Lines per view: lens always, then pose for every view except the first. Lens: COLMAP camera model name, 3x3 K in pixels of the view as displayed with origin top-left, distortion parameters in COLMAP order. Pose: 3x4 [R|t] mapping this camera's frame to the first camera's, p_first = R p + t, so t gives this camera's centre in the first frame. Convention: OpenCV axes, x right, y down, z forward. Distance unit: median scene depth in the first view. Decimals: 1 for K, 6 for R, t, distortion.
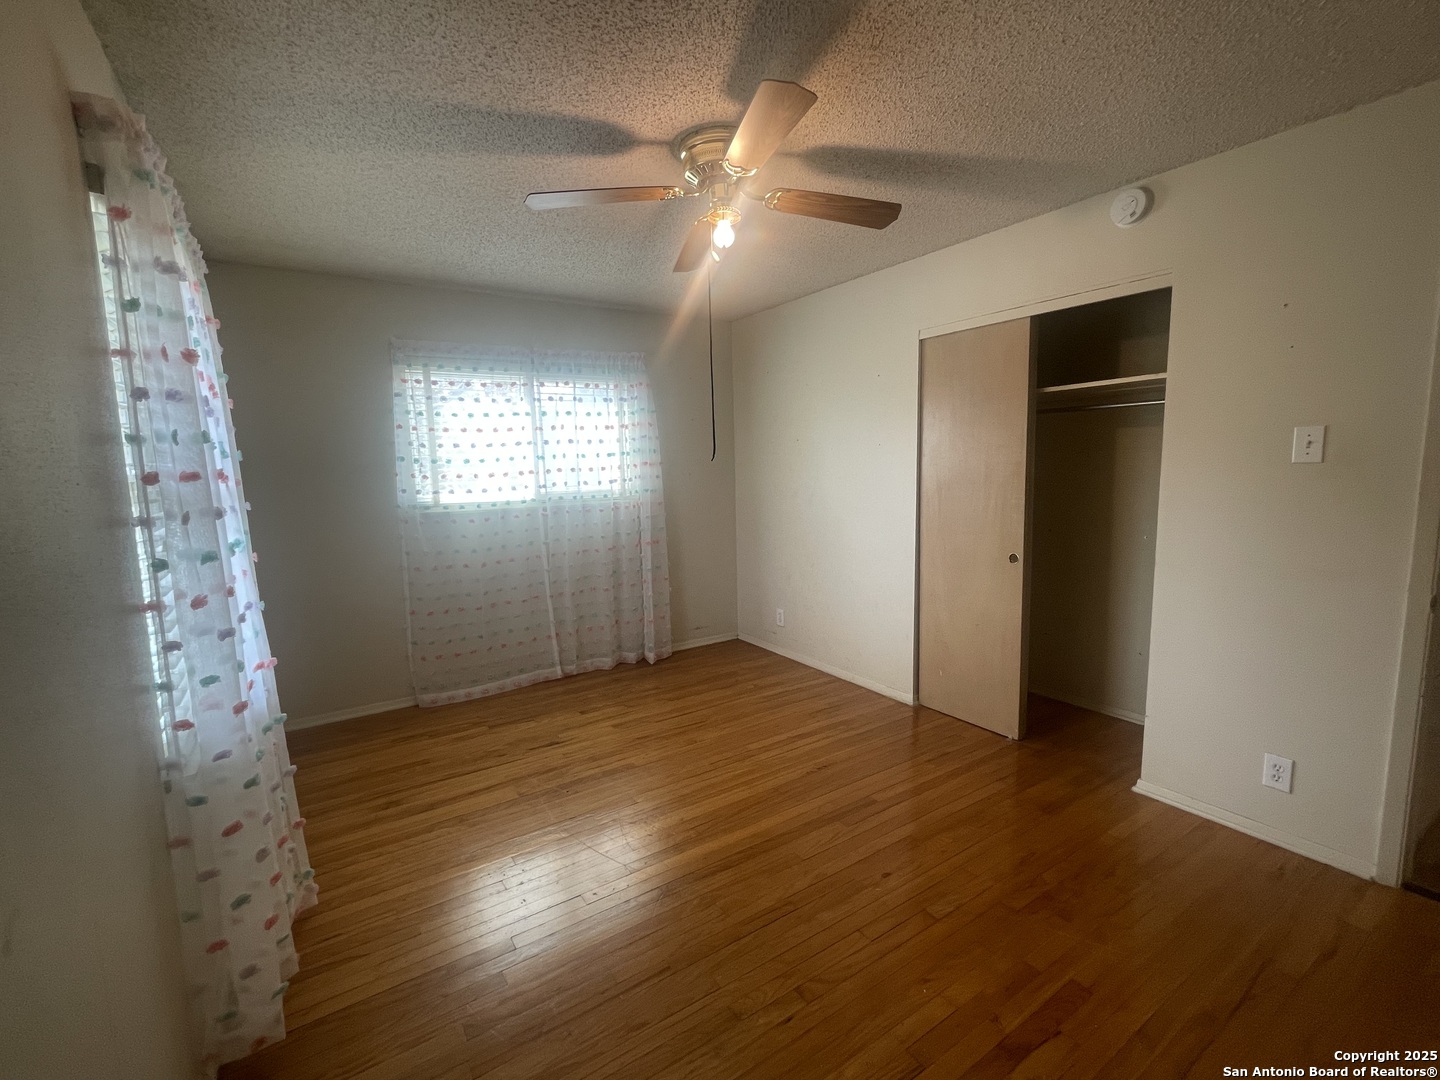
lens RADIAL K [[637.7, 0, 720.0], [0, 637.7, 540.0], [0, 0, 1]] dist [-0.004473, -0.000665]
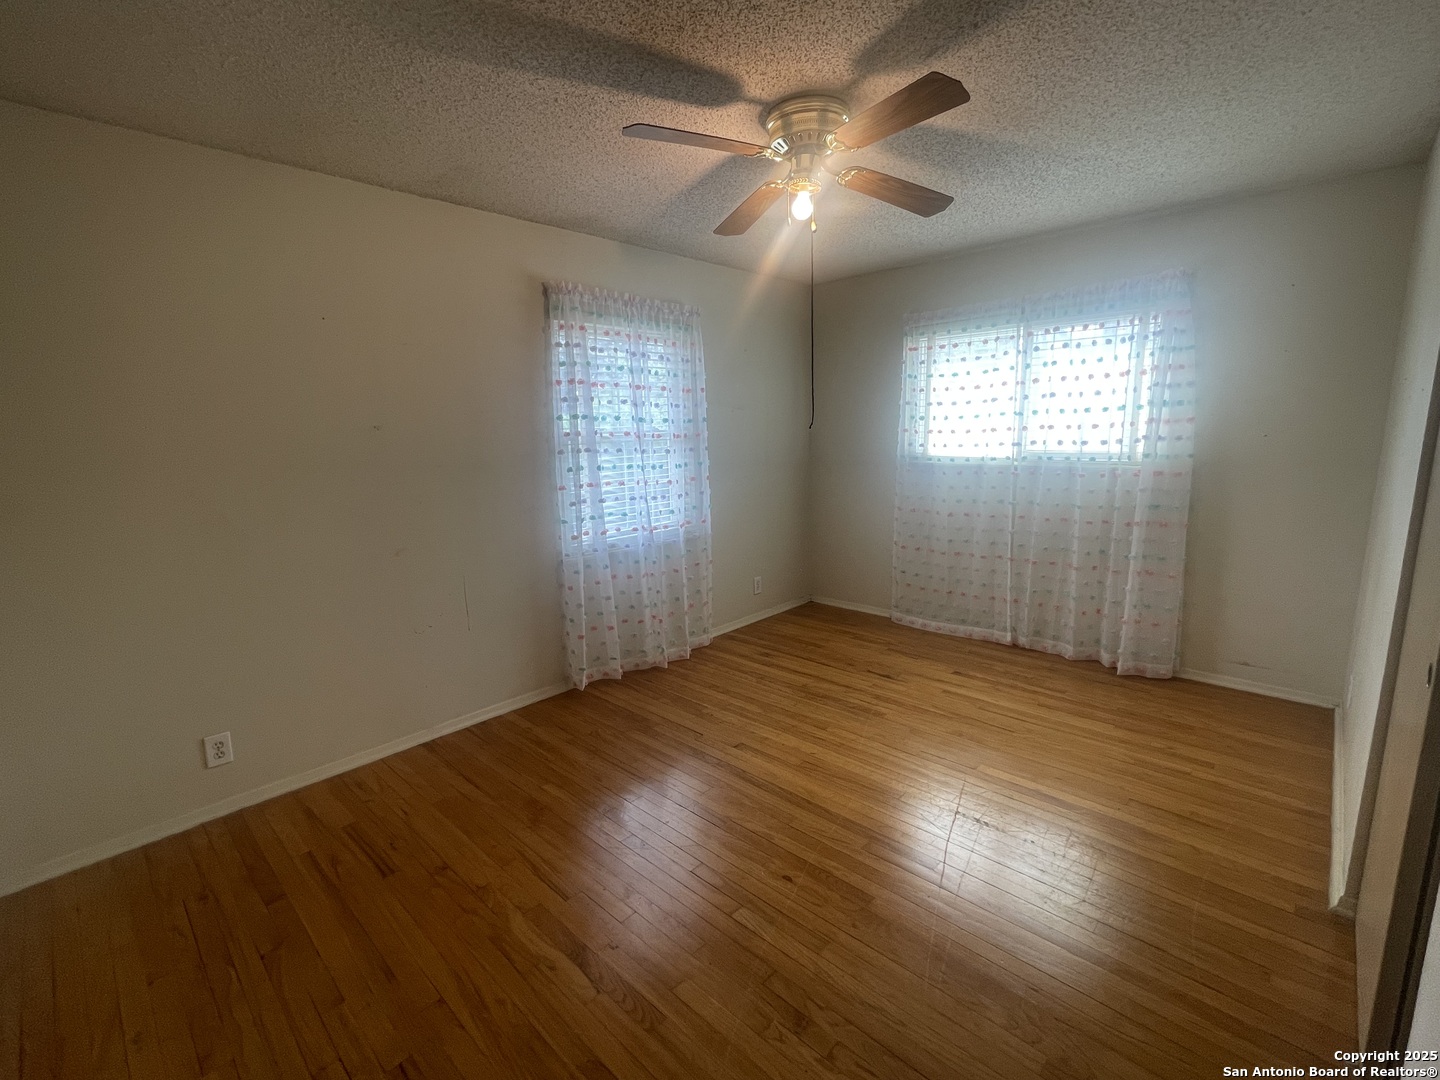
lens RADIAL K [[637.7, 0, 720.0], [0, 637.7, 540.0], [0, 0, 1]] dist [-0.004473, -0.000665]
pose [[0.230210, 0.189269, -0.954558, 0.574144], [-0.101245, 0.980239, 0.169943, -0.062401], [0.967860, 0.057521, 0.244823, 0.355618]]
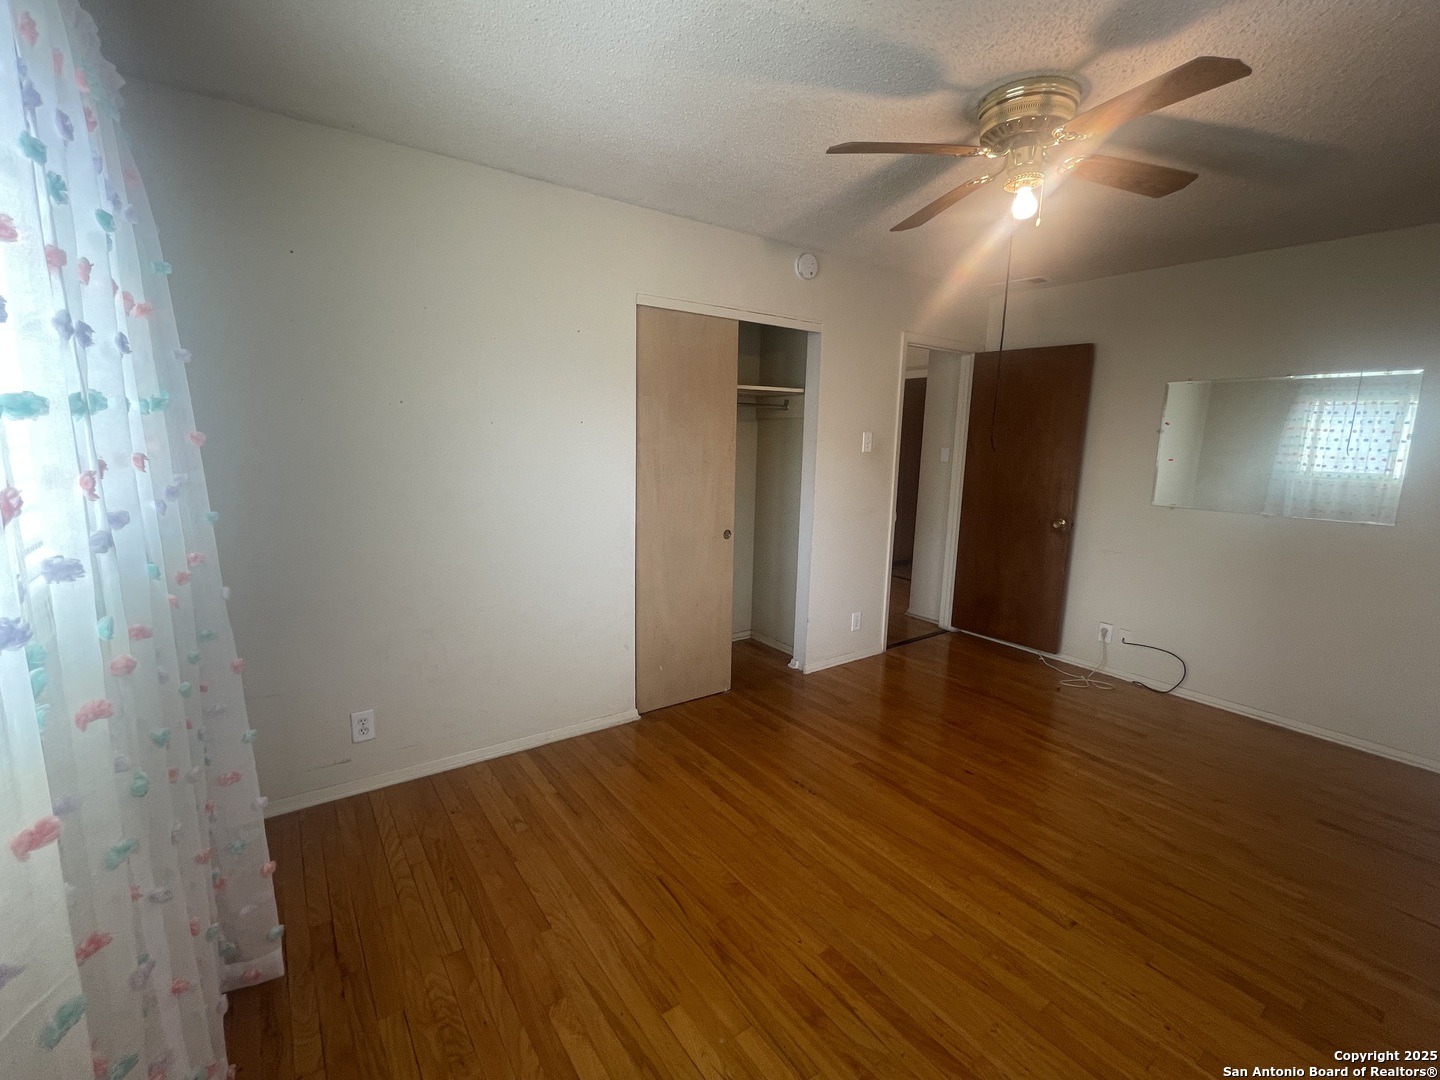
lens RADIAL K [[637.7, 0, 720.0], [0, 637.7, 540.0], [0, 0, 1]] dist [-0.004473, -0.000665]
pose [[-0.045322, -0.133358, 0.990031, -0.512897], [0.104785, 0.984948, 0.137471, -0.091951], [-0.993462, 0.109971, -0.030666, 0.820809]]
